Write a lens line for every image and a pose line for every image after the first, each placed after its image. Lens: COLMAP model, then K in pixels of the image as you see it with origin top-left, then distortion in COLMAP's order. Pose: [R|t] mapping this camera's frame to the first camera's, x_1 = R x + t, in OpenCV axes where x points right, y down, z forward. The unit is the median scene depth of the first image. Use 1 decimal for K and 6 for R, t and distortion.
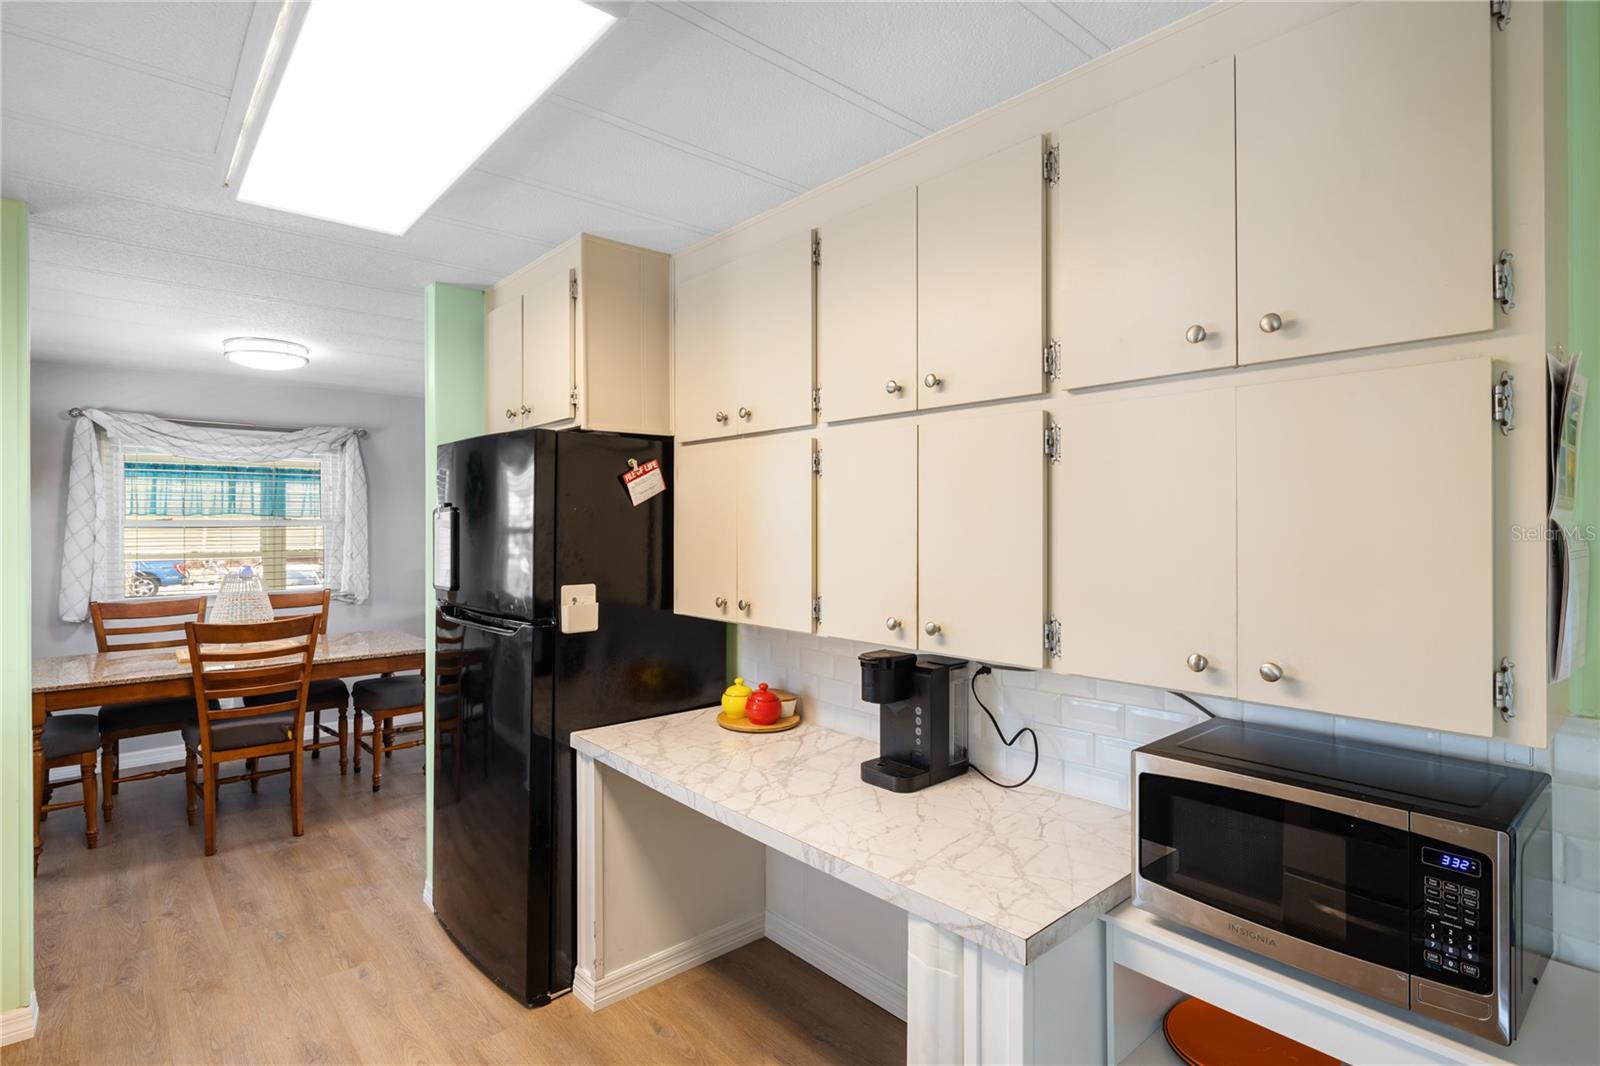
lens RADIAL K [[783.7, 0, 804.4], [0, 783.7, 535.0], [0, 0, 1]] dist [-0.003621, 0.001011]
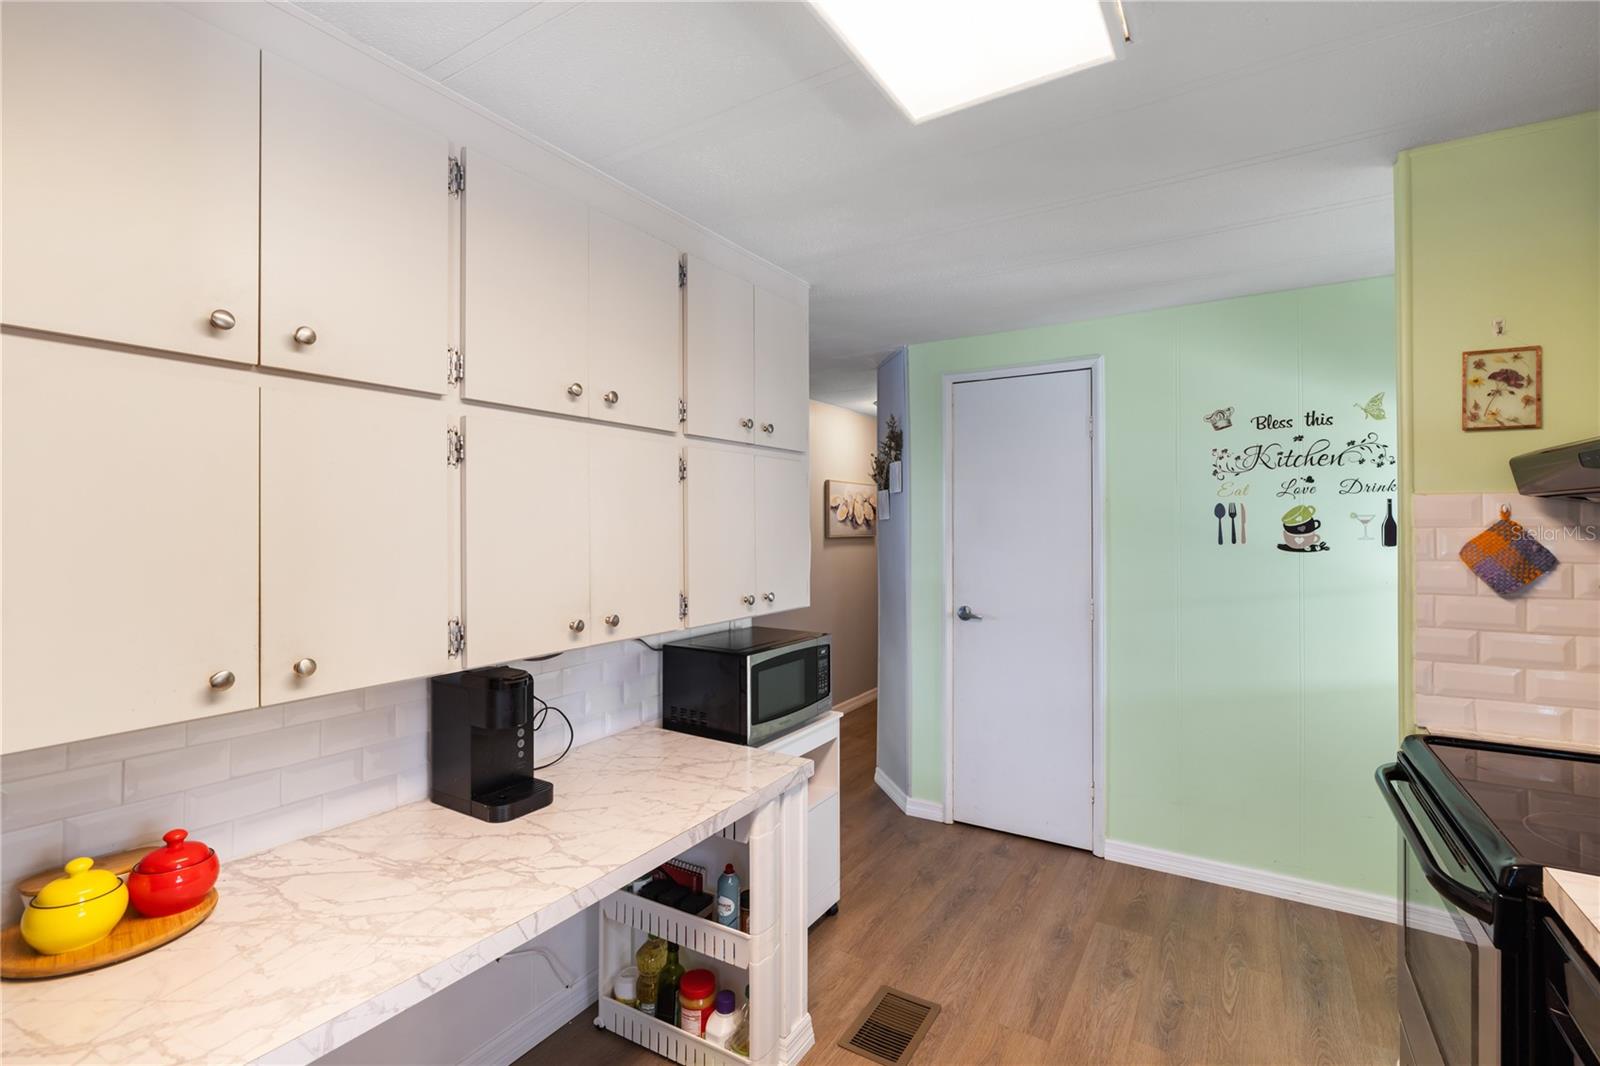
lens RADIAL K [[717.4, 0, 804.7], [0, 717.4, 519.7], [0, 0, 1]] dist [-0.001312, 0.000398]
pose [[-0.278516, 0.006155, 0.960412, -0.535384], [0.013826, 0.999902, -0.002399, -0.009879], [-0.960332, 0.012611, -0.278574, 0.614781]]
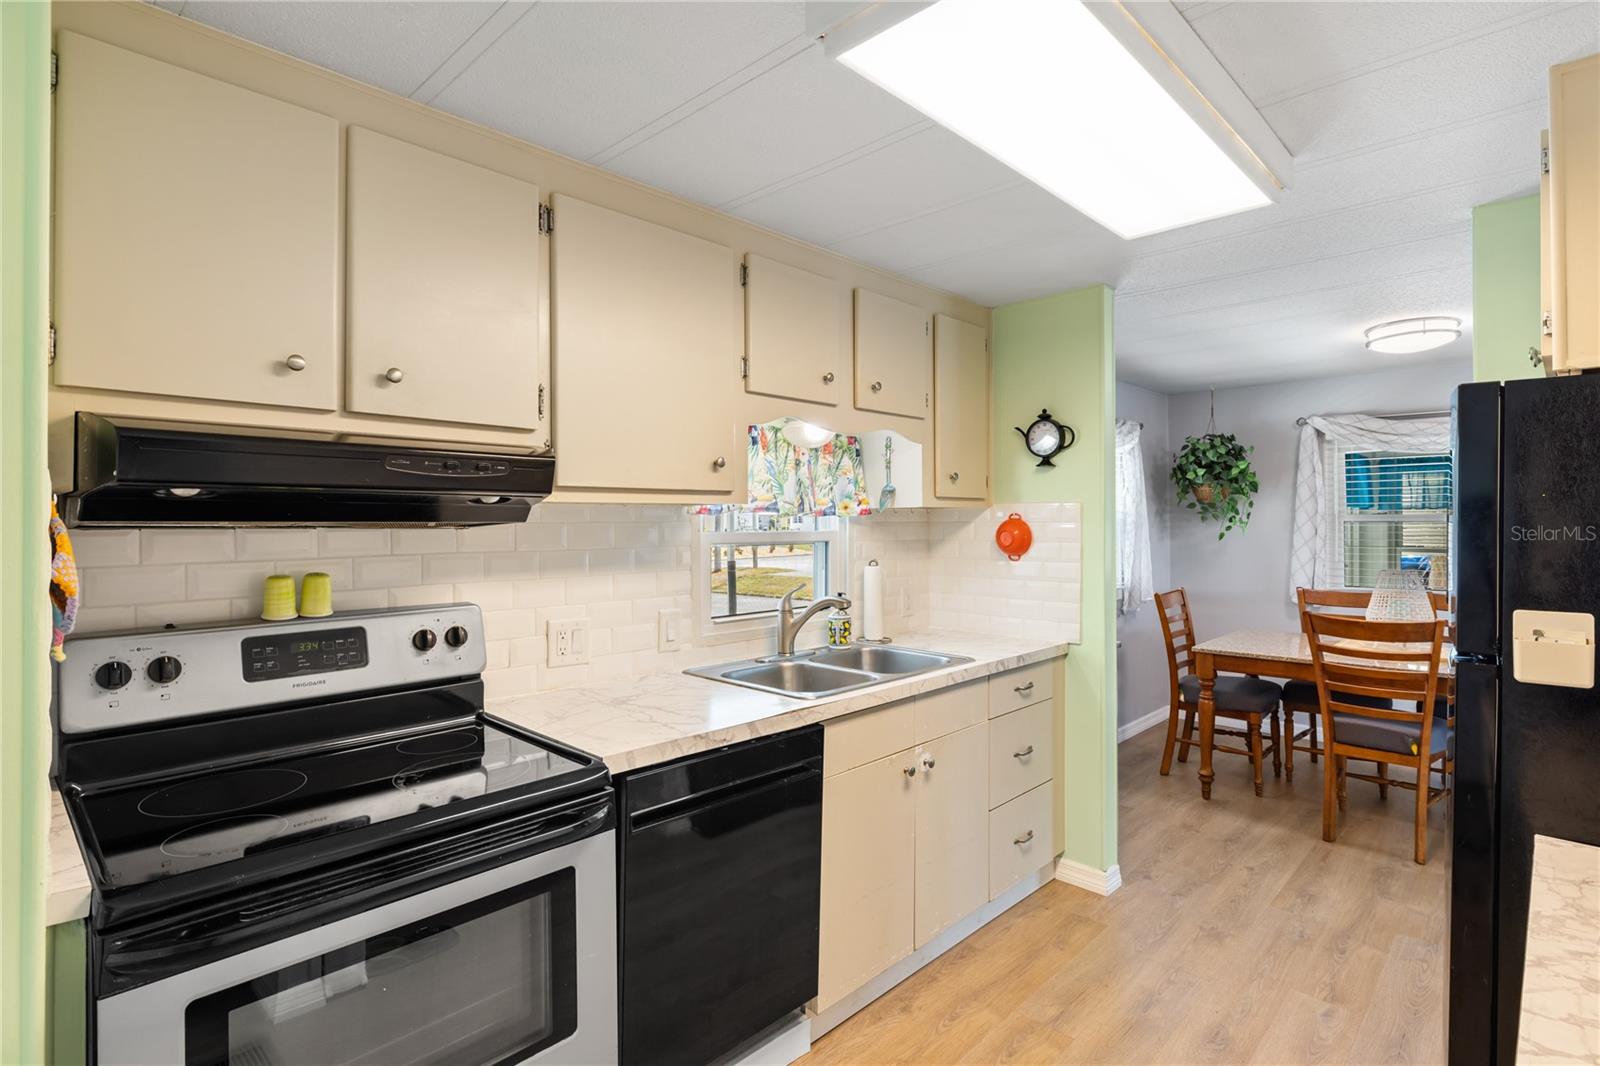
lens RADIAL K [[793.5, 0, 802.8], [0, 793.5, 515.4], [0, 0, 1]] dist [-0.000987, 0.000432]
pose [[0.075541, -0.006666, -0.997120, 0.269278], [-0.009288, 0.999930, -0.007388, -0.005214], [0.997099, 0.009819, 0.075474, 0.270441]]
